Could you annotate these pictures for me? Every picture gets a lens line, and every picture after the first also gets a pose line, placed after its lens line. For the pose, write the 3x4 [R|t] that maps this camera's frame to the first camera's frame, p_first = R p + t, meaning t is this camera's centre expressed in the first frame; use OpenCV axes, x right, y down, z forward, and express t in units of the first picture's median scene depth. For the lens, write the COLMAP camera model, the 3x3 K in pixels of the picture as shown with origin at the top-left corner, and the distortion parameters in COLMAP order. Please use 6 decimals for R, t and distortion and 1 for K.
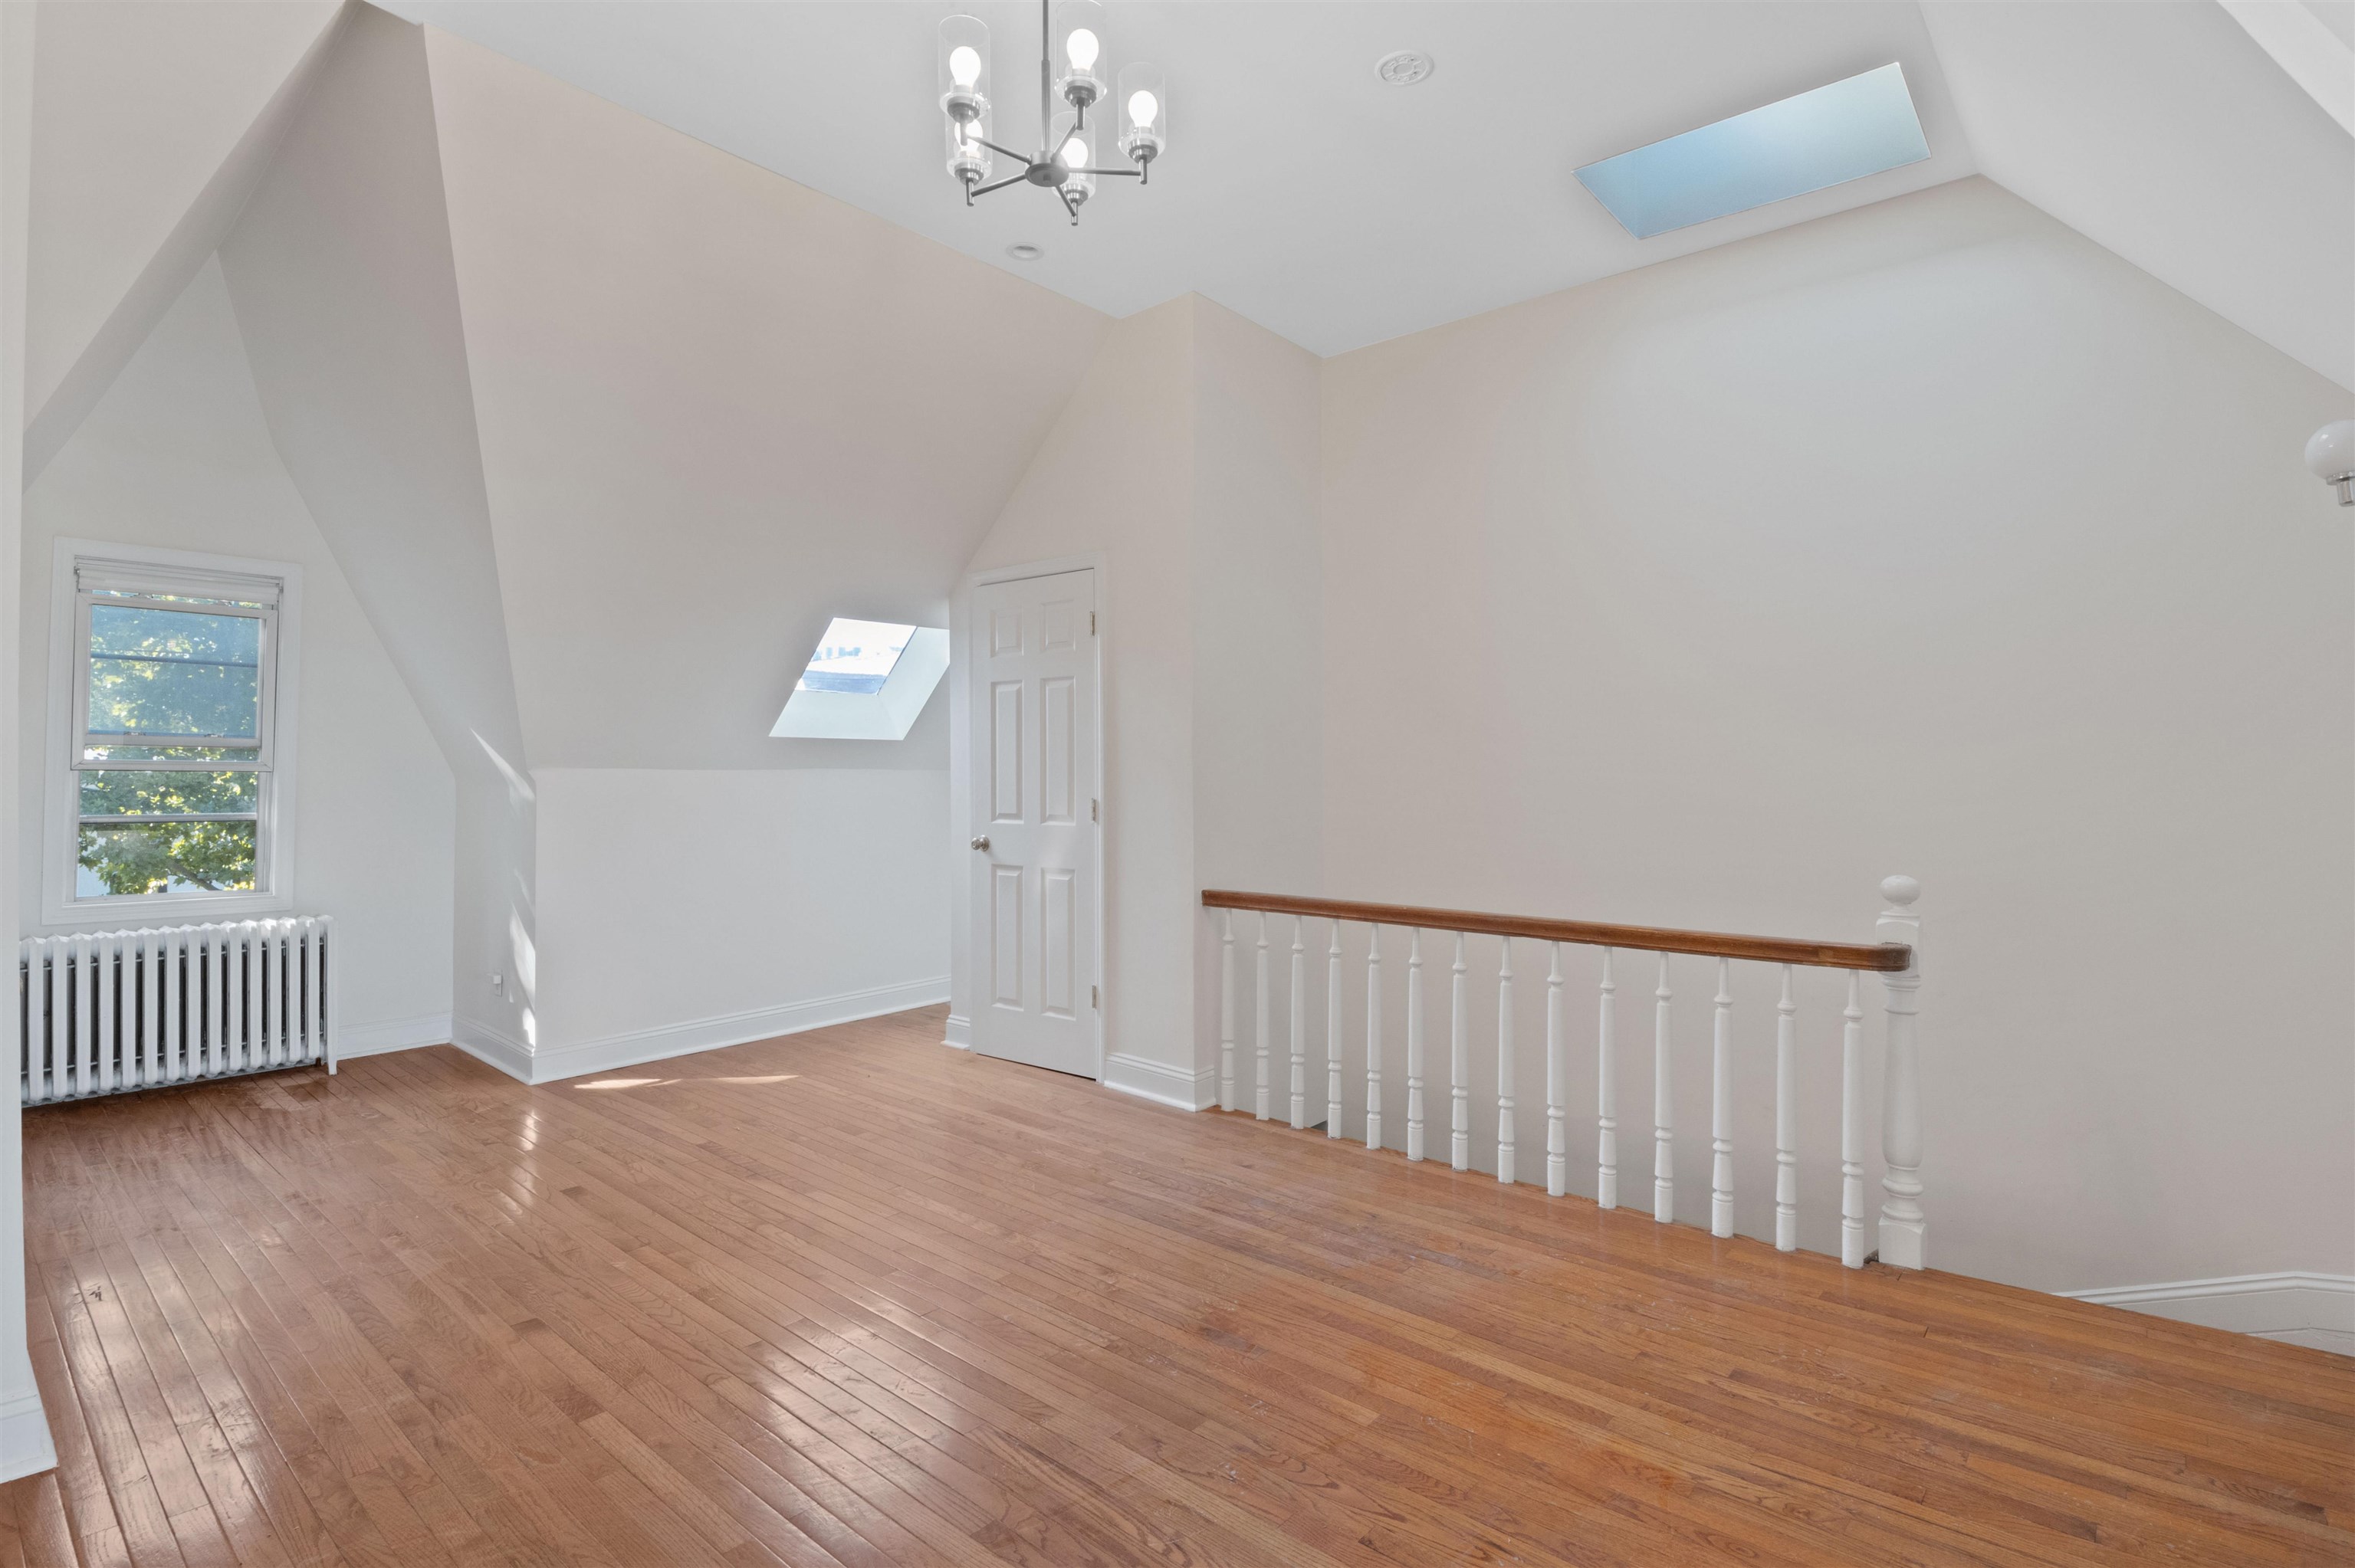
lens RADIAL K [[1134.7, 0, 1176.8], [0, 1134.7, 763.3], [0, 0, 1]] dist [0.001226, -0.015055]
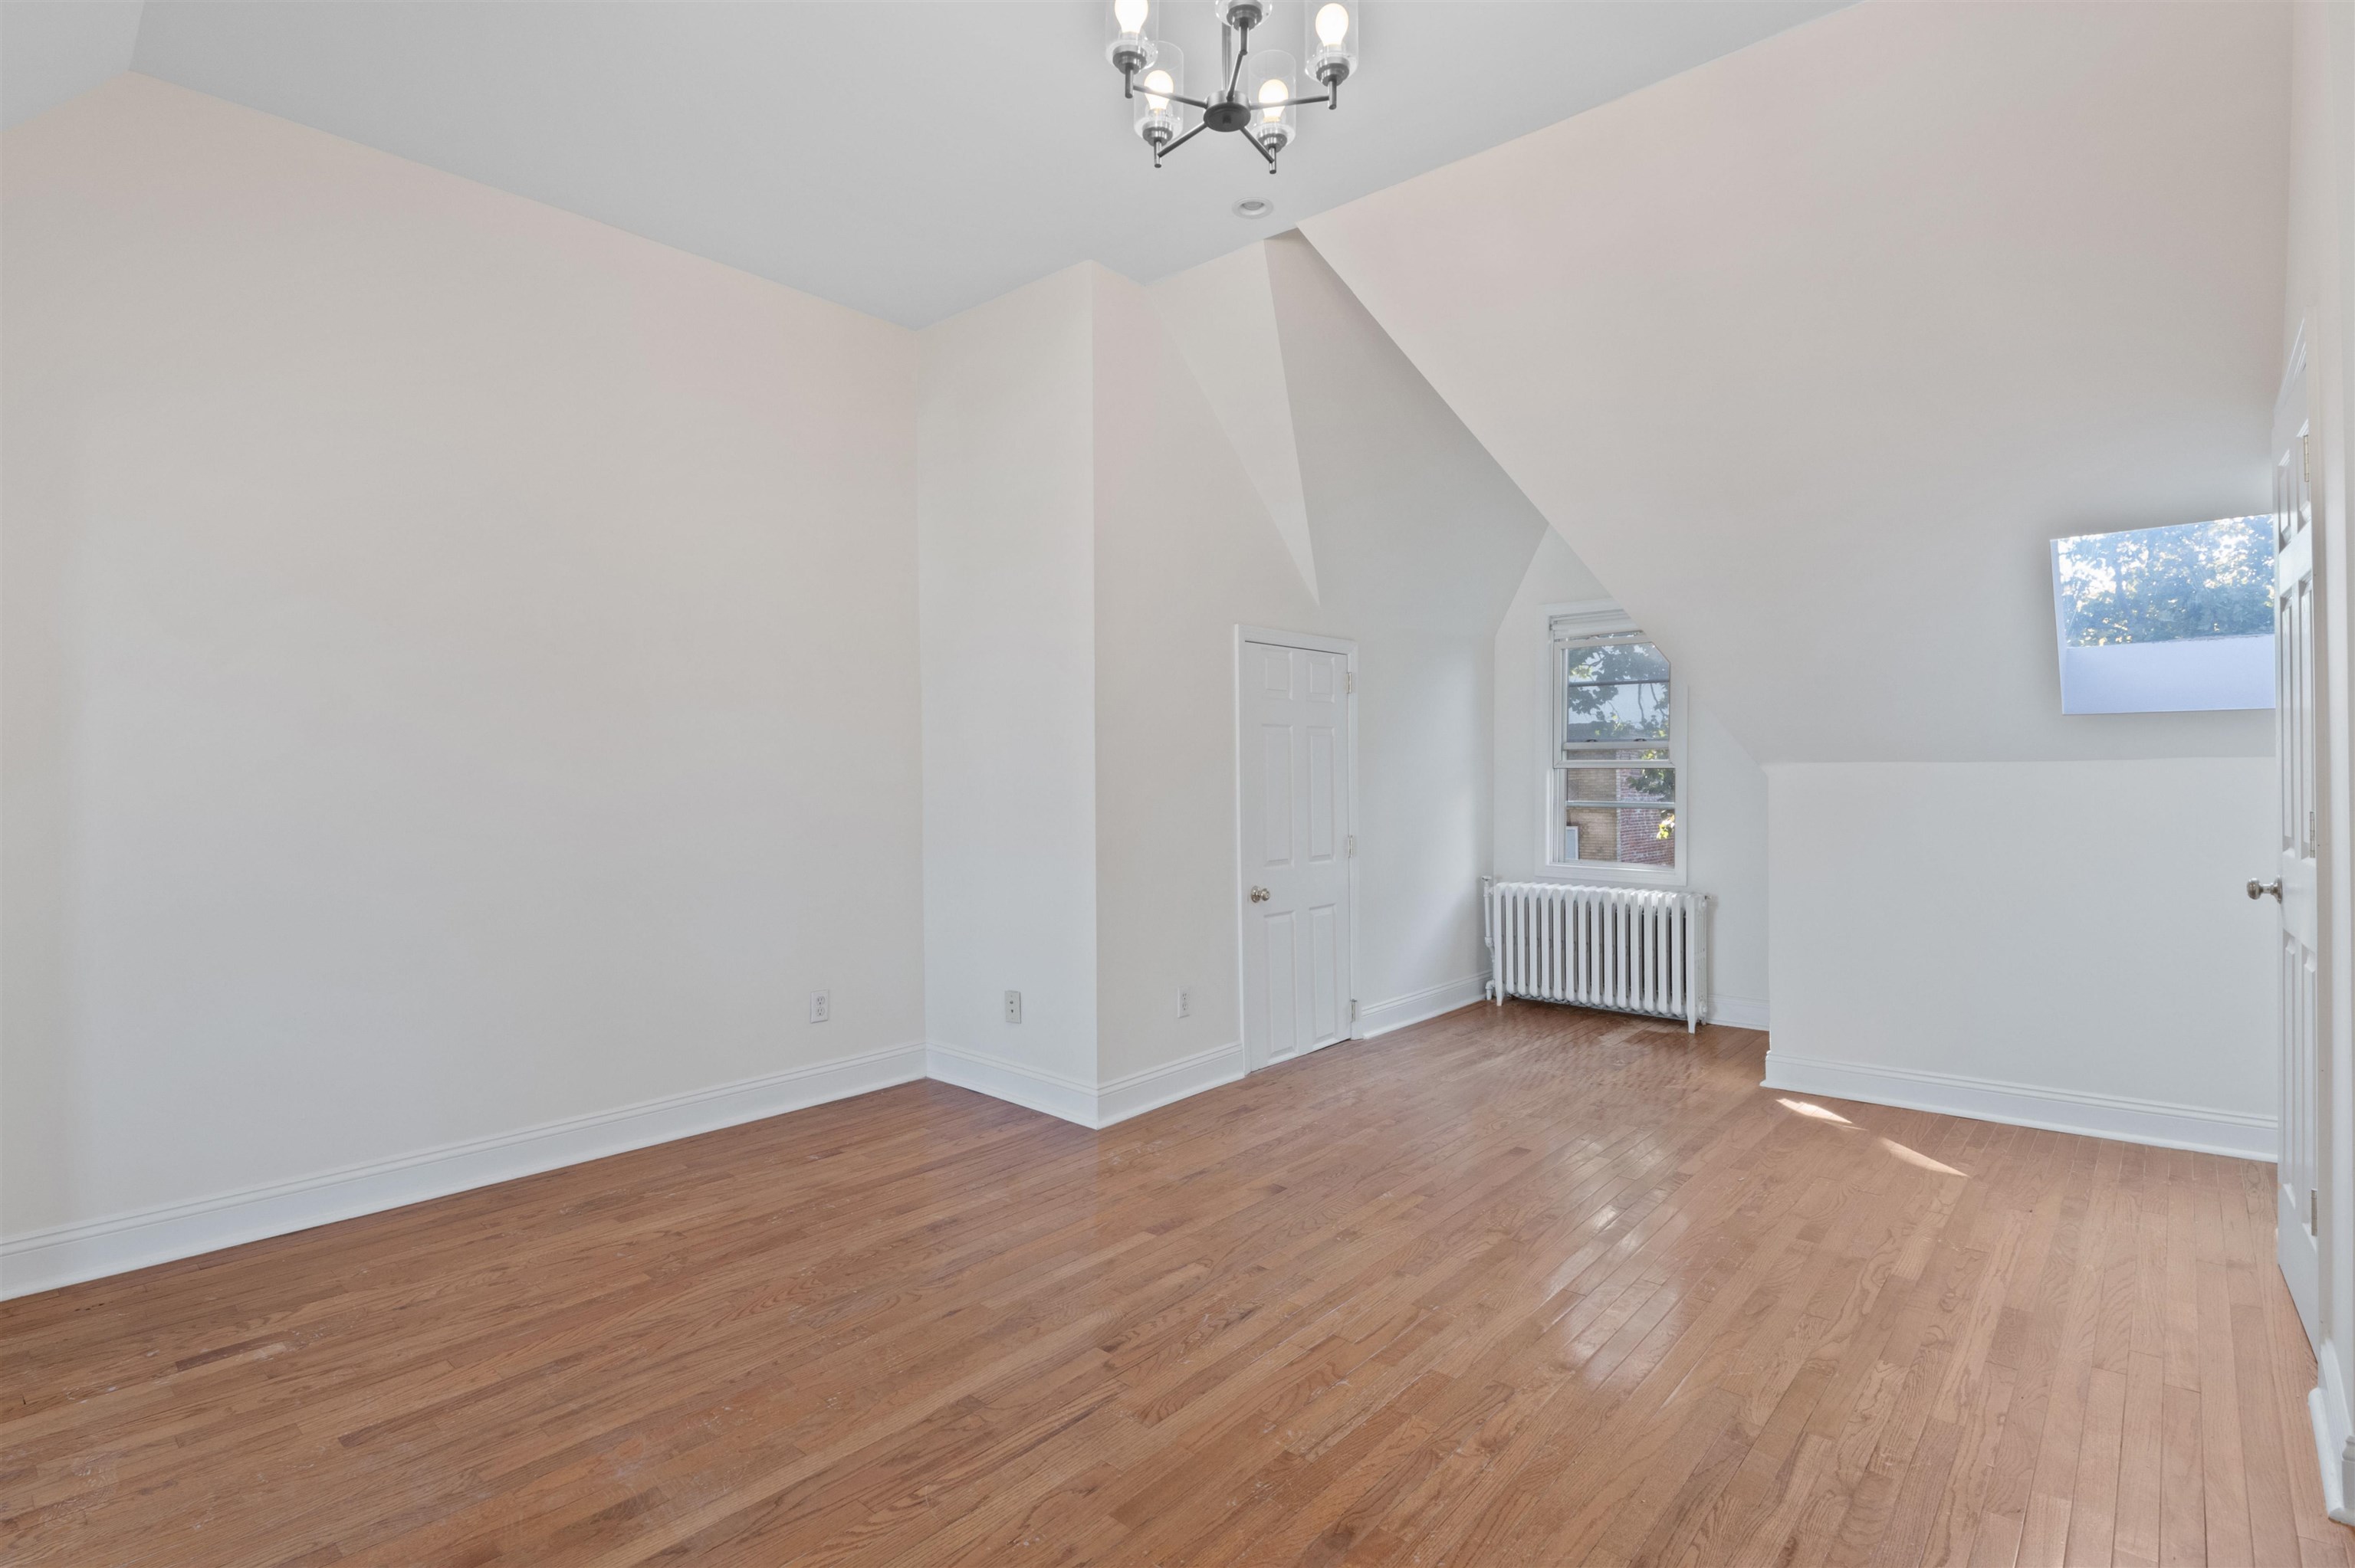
lens RADIAL K [[1134.7, 0, 1180.6], [0, 1134.7, 780.2], [0, 0, 1]] dist [0.001226, -0.015055]
pose [[-0.012475, 0.006764, -0.999899, 0.570010], [0.011050, 0.999917, 0.006627, 0.006627], [0.999861, -0.010966, -0.012549, 0.687231]]
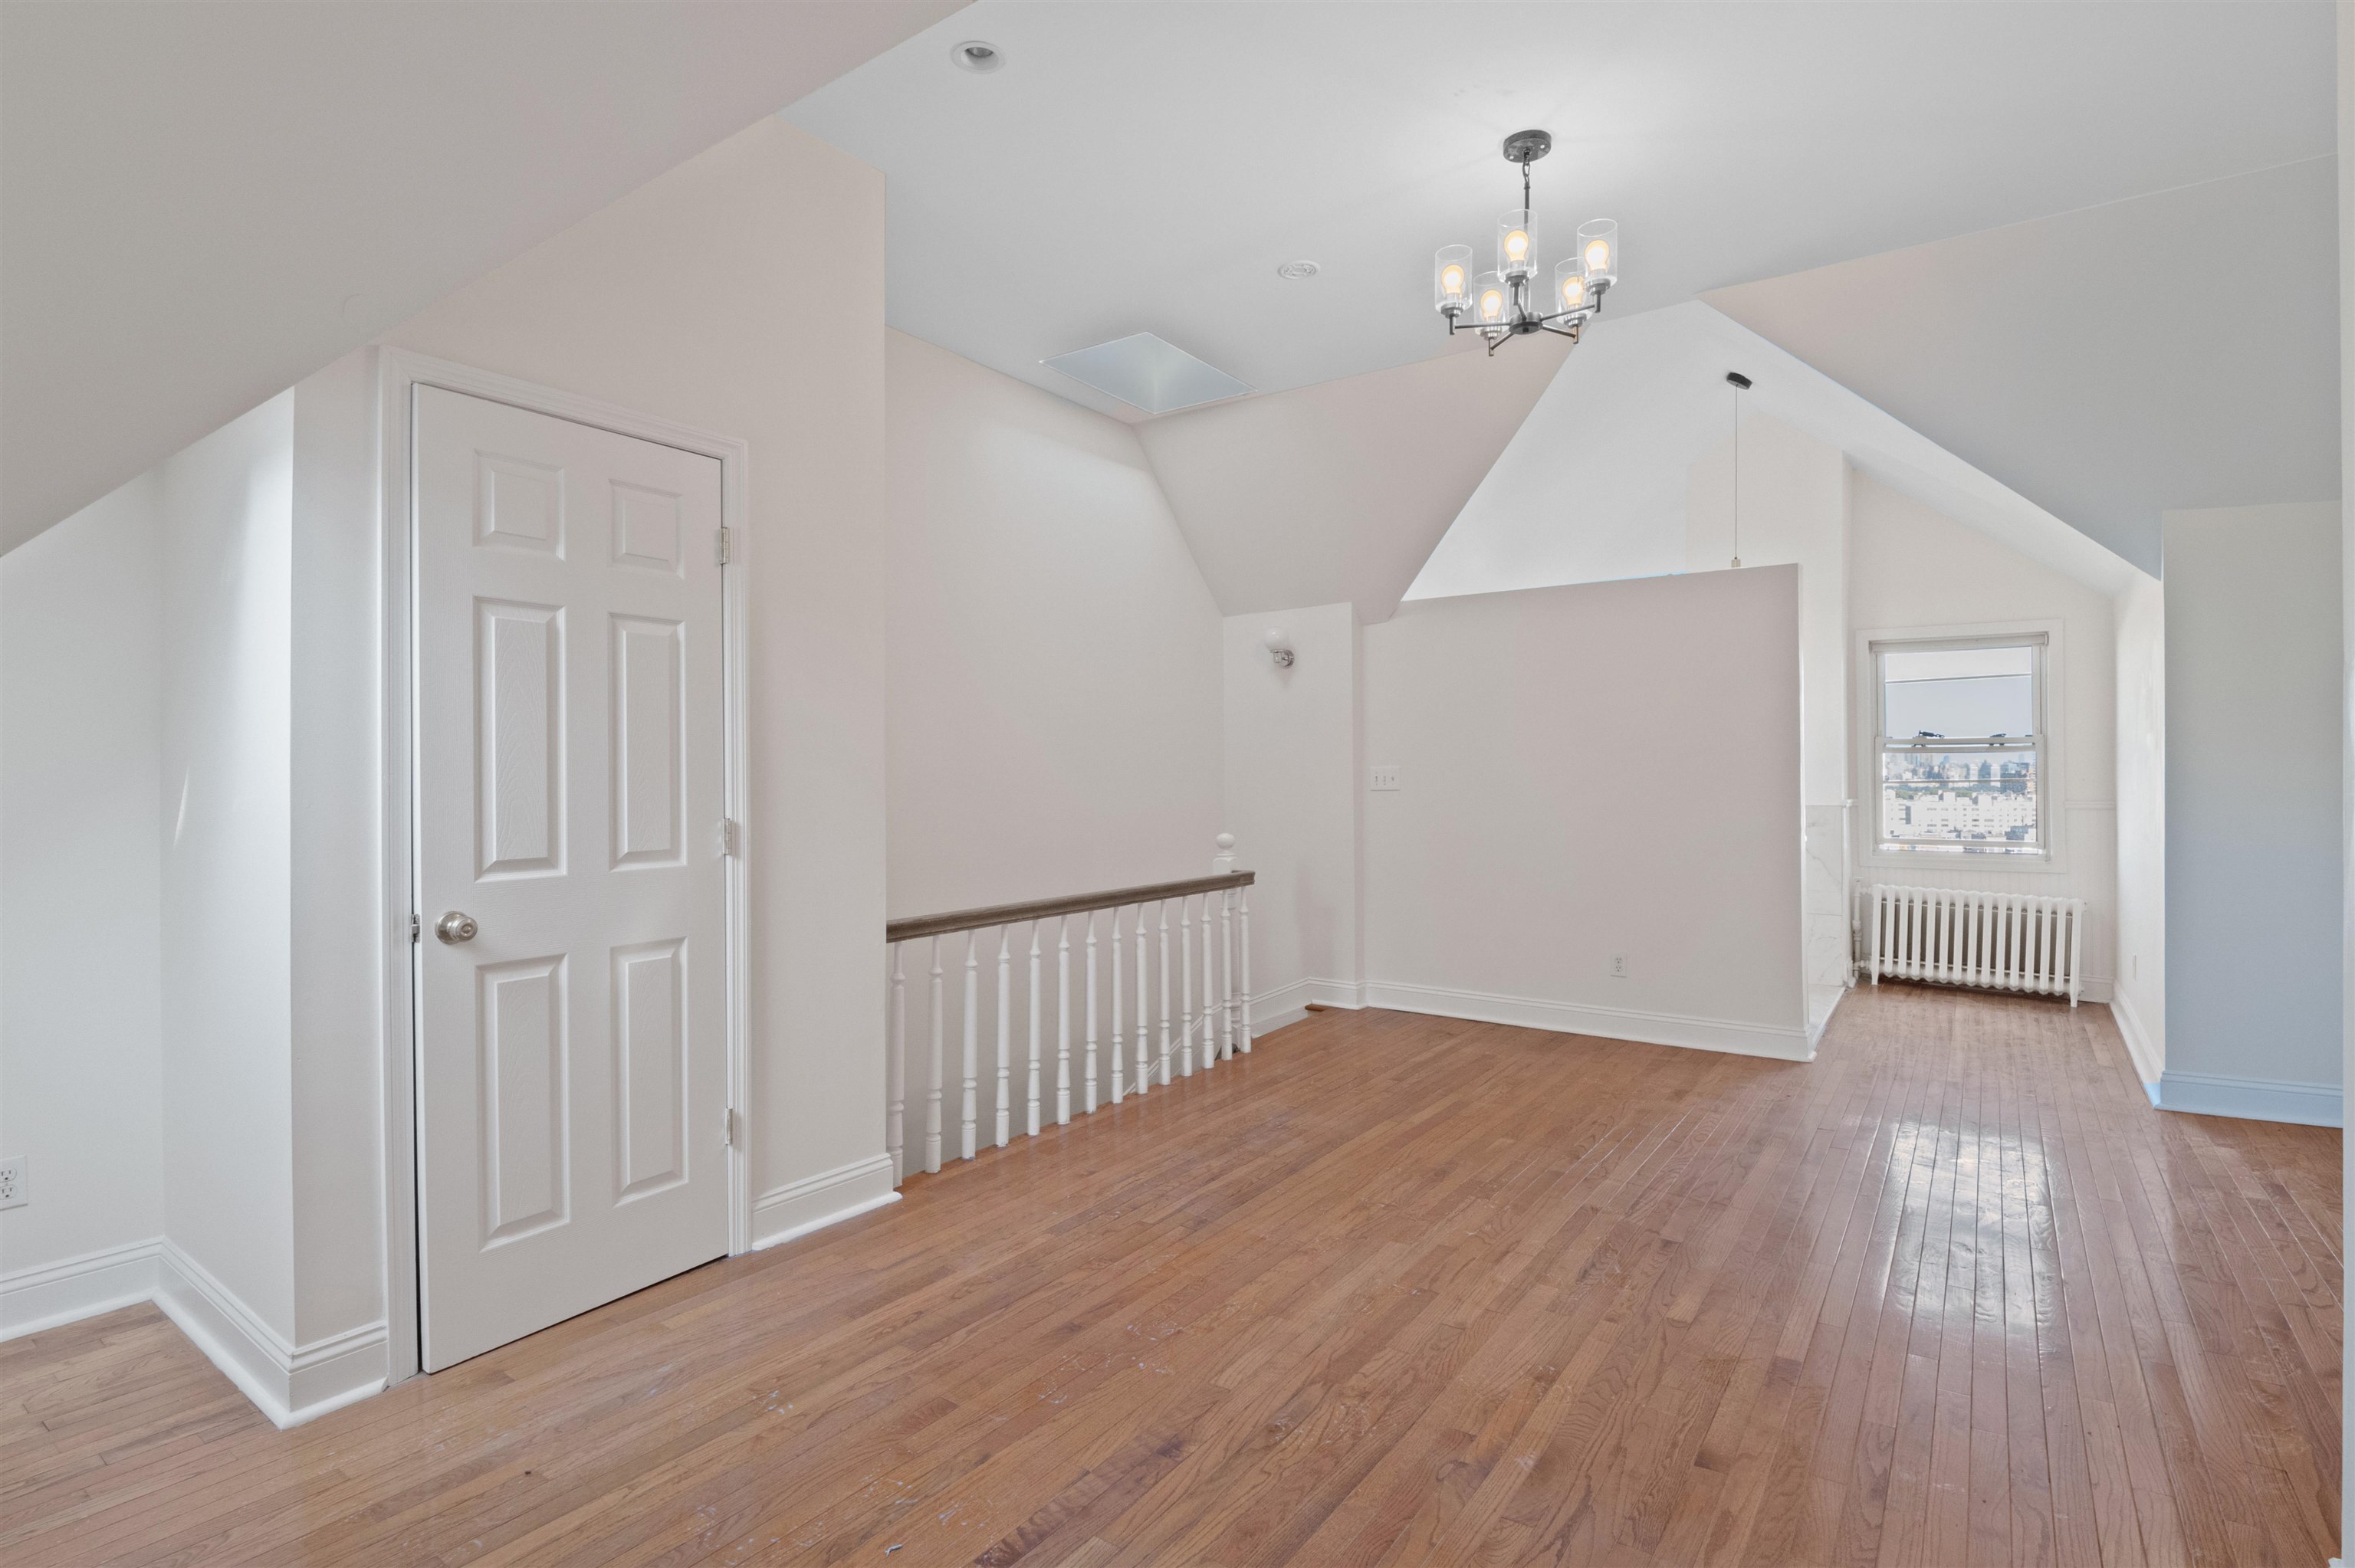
lens RADIAL K [[1134.7, 0, 1180.4], [0, 1134.7, 792.7], [0, 0, 1]] dist [0.001226, -0.015055]
pose [[-0.090891, -0.011162, 0.995798, -0.998618], [0.003878, 0.999926, 0.011563, 0.012935], [-0.995853, 0.004913, -0.090841, 1.087483]]
